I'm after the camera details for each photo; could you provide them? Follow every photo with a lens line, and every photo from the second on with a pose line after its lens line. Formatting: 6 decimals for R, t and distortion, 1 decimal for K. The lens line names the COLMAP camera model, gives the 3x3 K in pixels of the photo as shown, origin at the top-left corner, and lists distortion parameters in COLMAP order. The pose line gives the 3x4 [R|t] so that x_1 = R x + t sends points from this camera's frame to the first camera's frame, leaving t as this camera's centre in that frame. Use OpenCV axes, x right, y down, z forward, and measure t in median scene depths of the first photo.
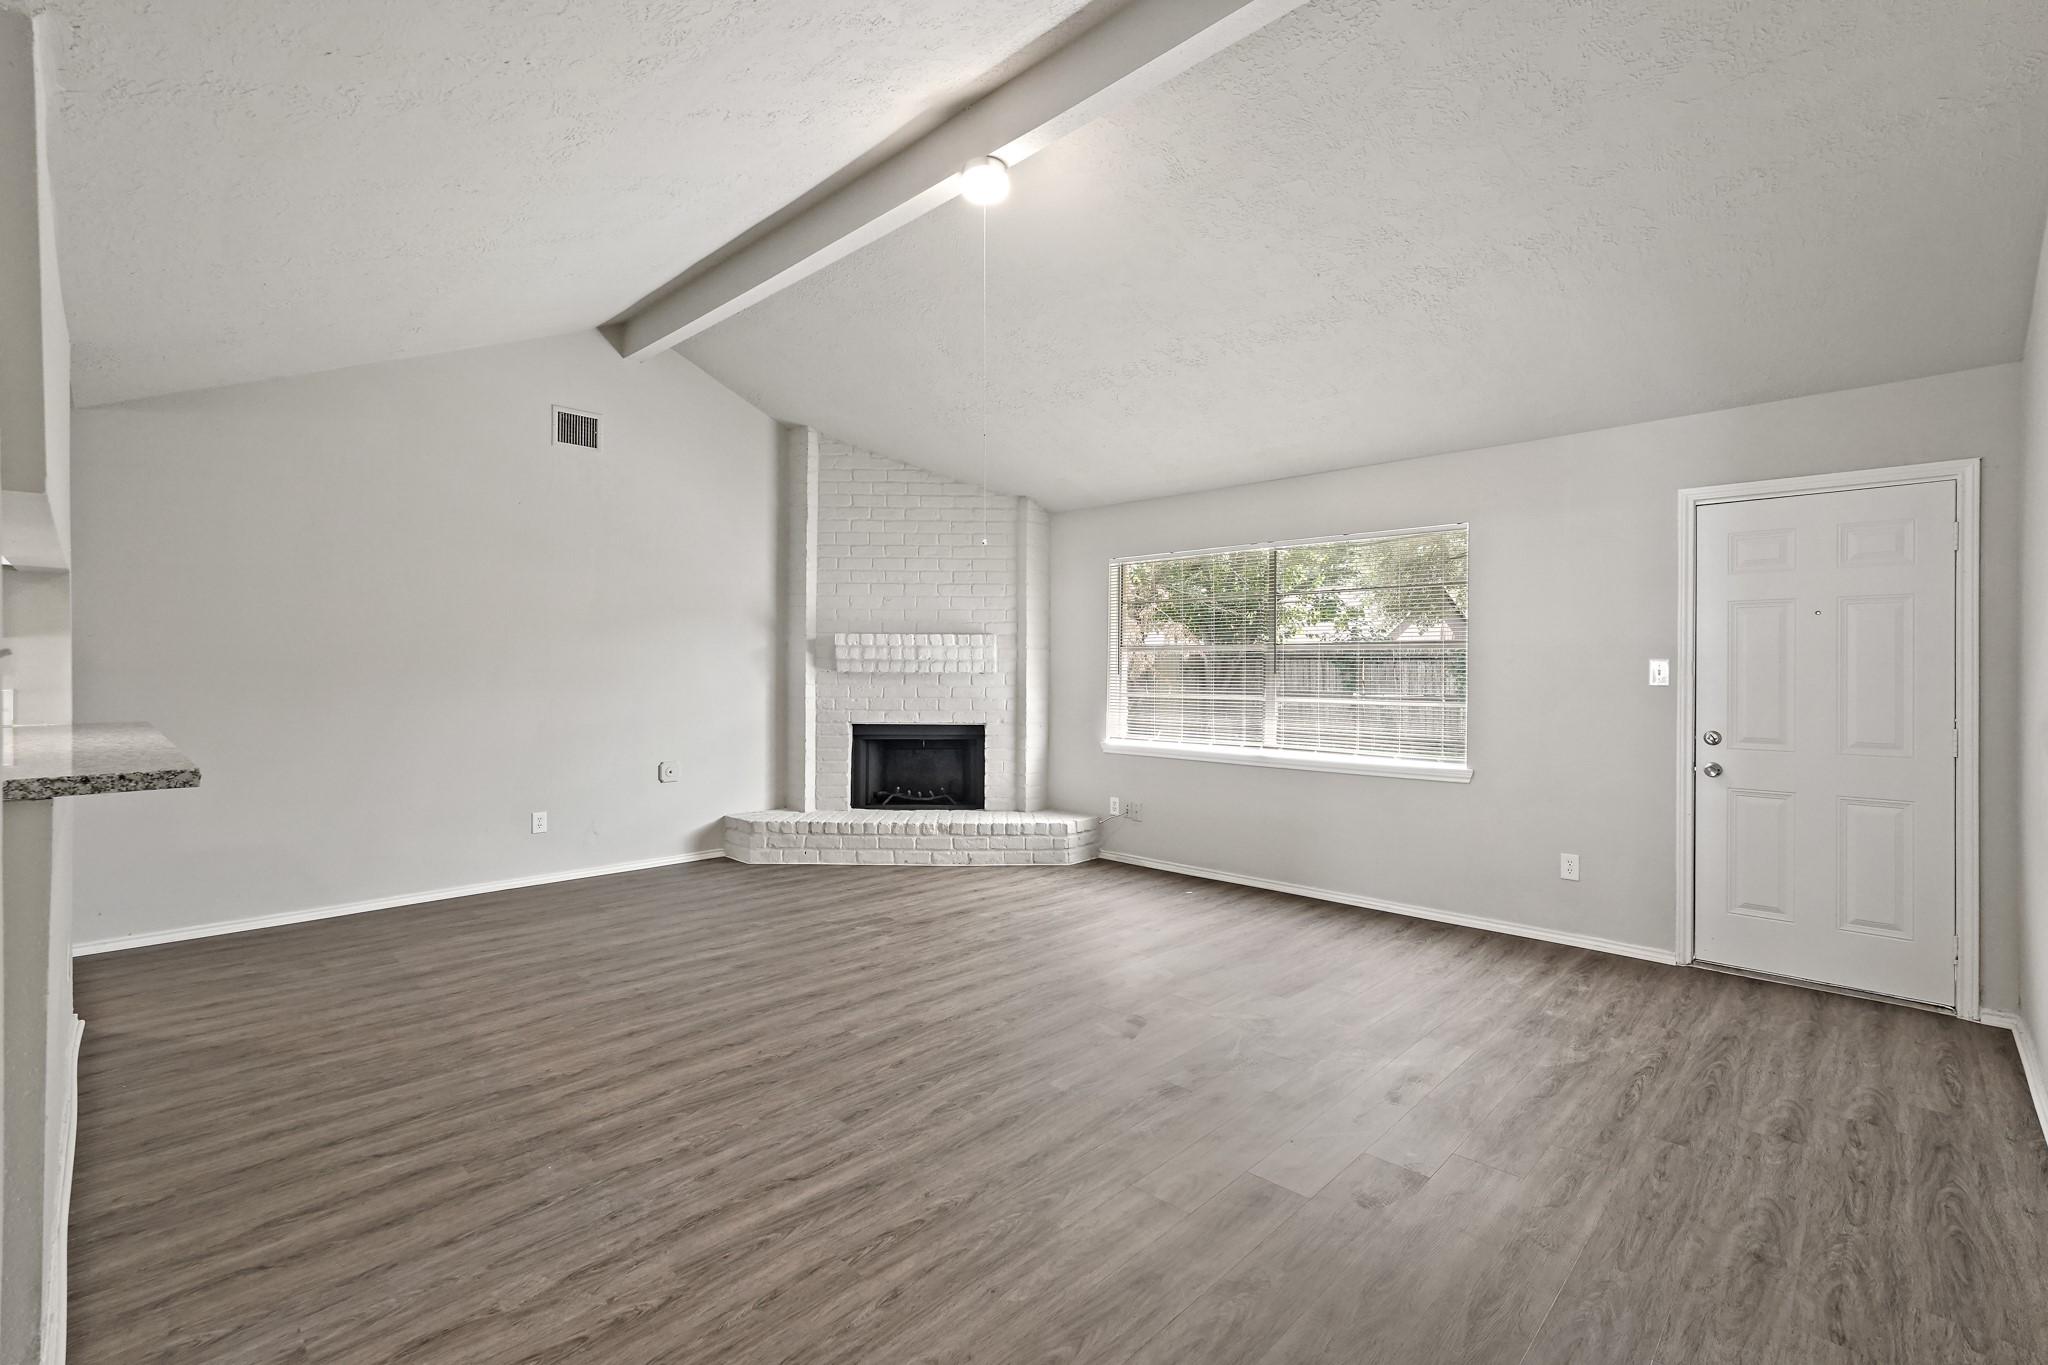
lens RADIAL K [[915.0, 0, 1023.7], [0, 915.0, 662.3], [0, 0, 1]] dist [-0.001768, 0.000056]
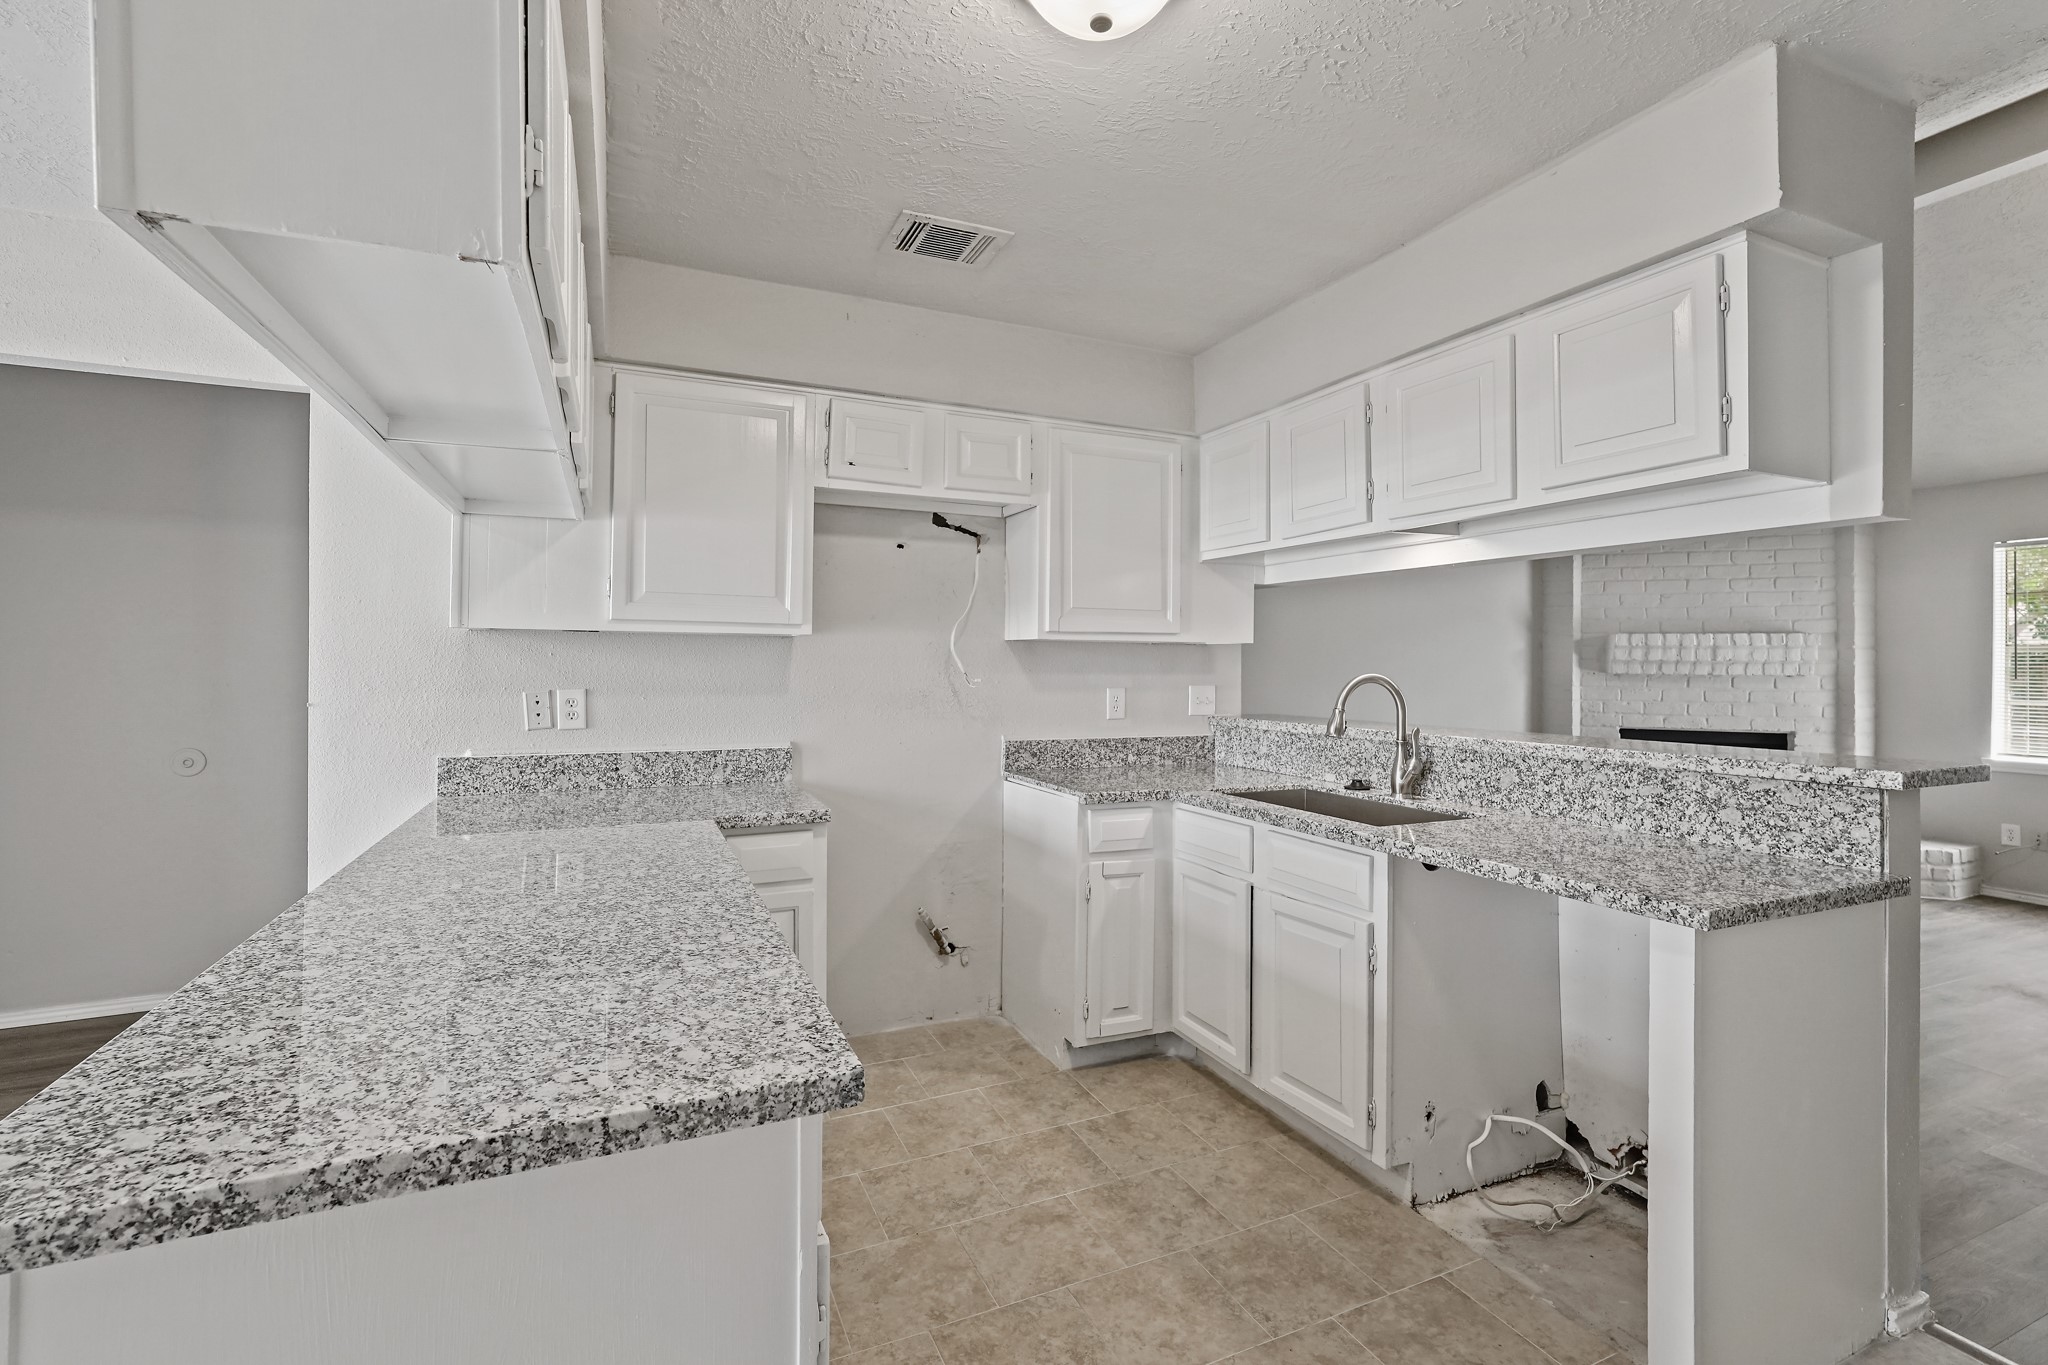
lens RADIAL K [[903.2, 0, 1010.8], [0, 903.2, 667.8], [0, 0, 1]] dist [-0.000503, 0.000138]
pose [[0.925615, 0.004647, -0.378439, -0.428427], [-0.001904, 0.999969, 0.007622, -0.001598], [0.378463, -0.006334, 0.925595, -0.117514]]
